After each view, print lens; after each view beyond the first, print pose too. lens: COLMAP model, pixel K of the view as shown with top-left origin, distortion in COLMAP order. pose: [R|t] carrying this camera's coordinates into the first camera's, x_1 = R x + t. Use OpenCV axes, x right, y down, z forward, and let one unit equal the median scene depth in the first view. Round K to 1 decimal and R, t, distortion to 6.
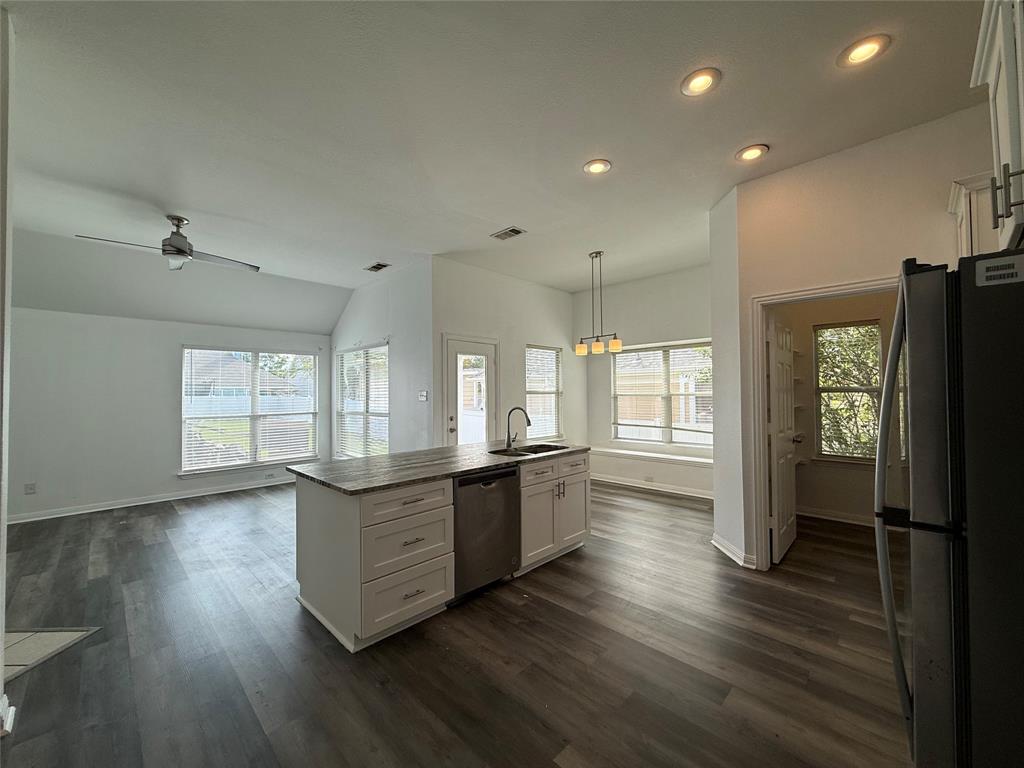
lens RADIAL K [[403.8, 0, 509.2], [0, 403.8, 386.1], [0, 0, 1]] dist [0.000098, 0.000459]
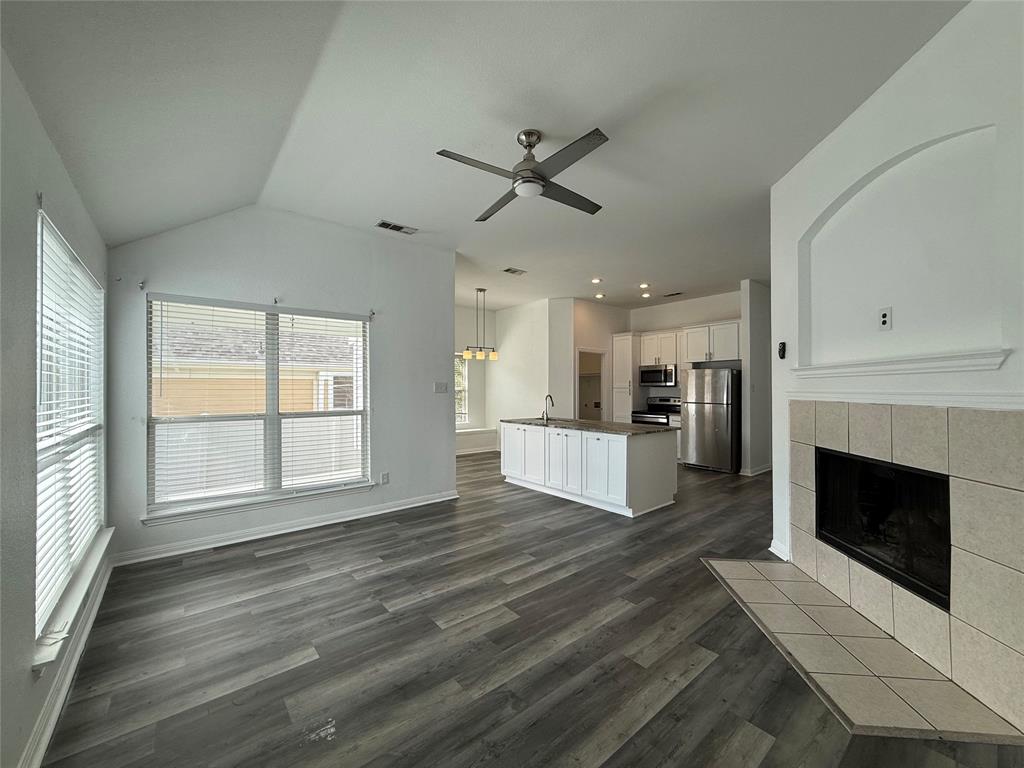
lens RADIAL K [[403.8, 0, 511.3], [0, 403.8, 387.3], [0, 0, 1]] dist [0.000098, 0.000459]
pose [[0.107155, 0.011761, 0.994173, -1.188513], [-0.021901, 0.999715, -0.009466, 0.029651], [-0.994001, -0.020759, 0.107382, 0.735252]]
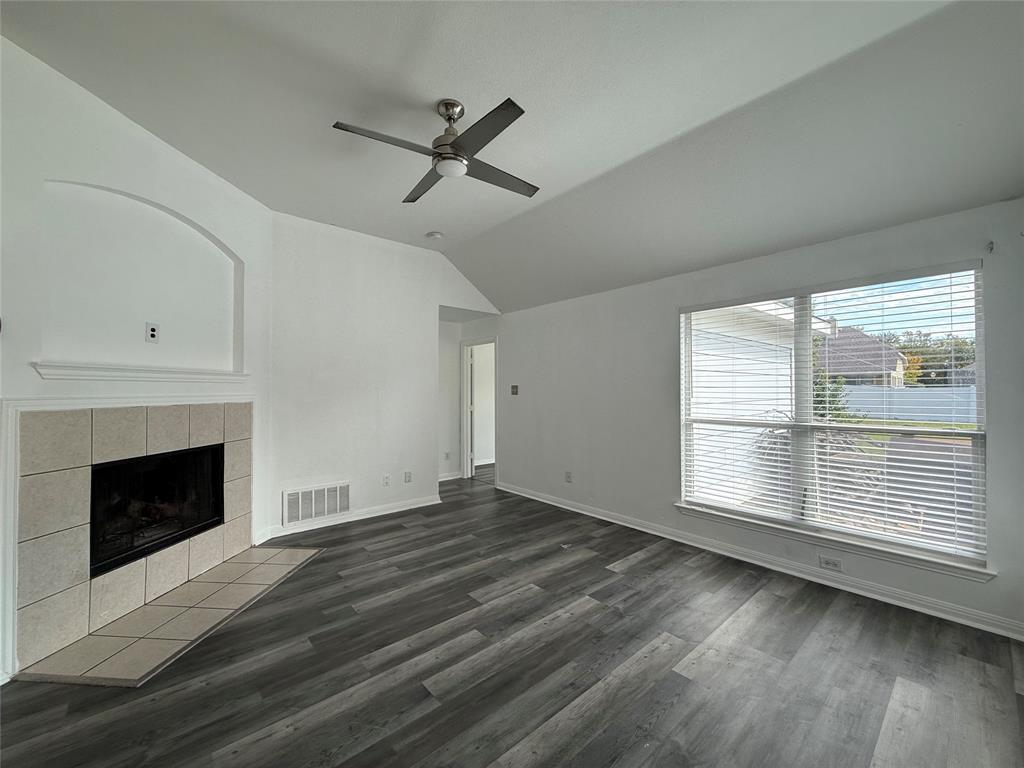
lens RADIAL K [[403.8, 0, 508.5], [0, 403.8, 385.1], [0, 0, 1]] dist [0.000098, 0.000459]
pose [[-0.090472, -0.000899, -0.995899, -0.147061], [0.025305, 0.999675, -0.003202, 0.020588], [0.995577, -0.025491, -0.090420, 0.884659]]
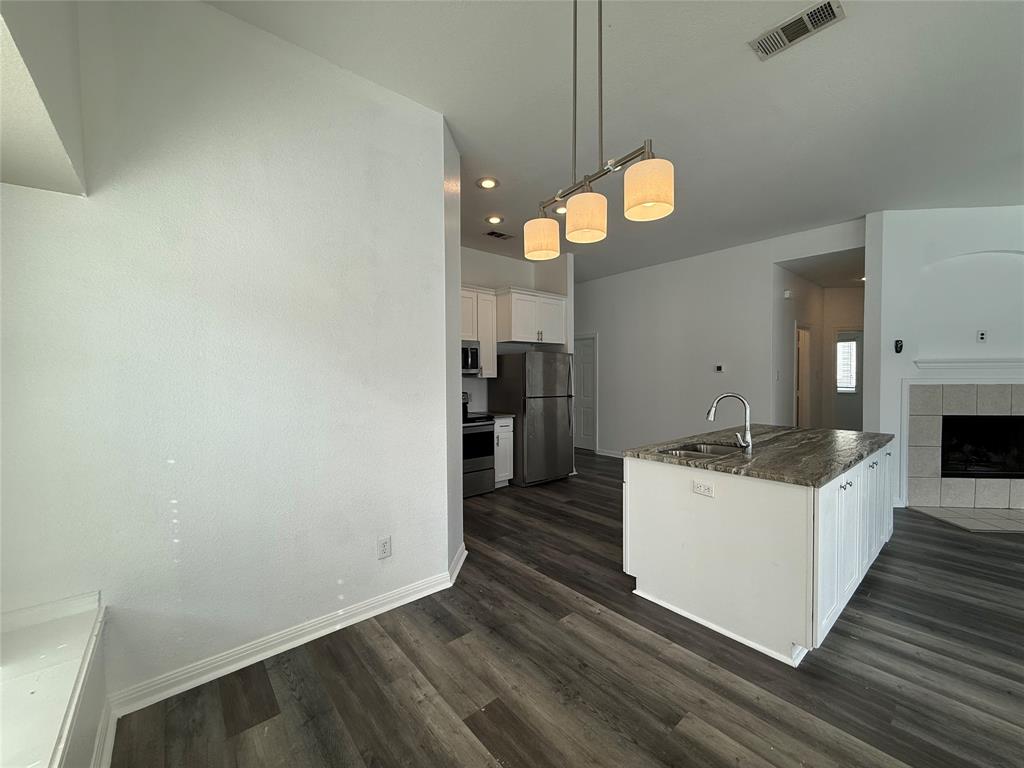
lens RADIAL K [[403.8, 0, 508.3], [0, 403.8, 385.4], [0, 0, 1]] dist [0.000098, 0.000459]
pose [[-0.994503, 0.011906, 0.104025, 0.245568], [0.011677, 0.999928, -0.002809, 0.027813], [-0.104051, -0.001579, -0.994571, 1.296060]]
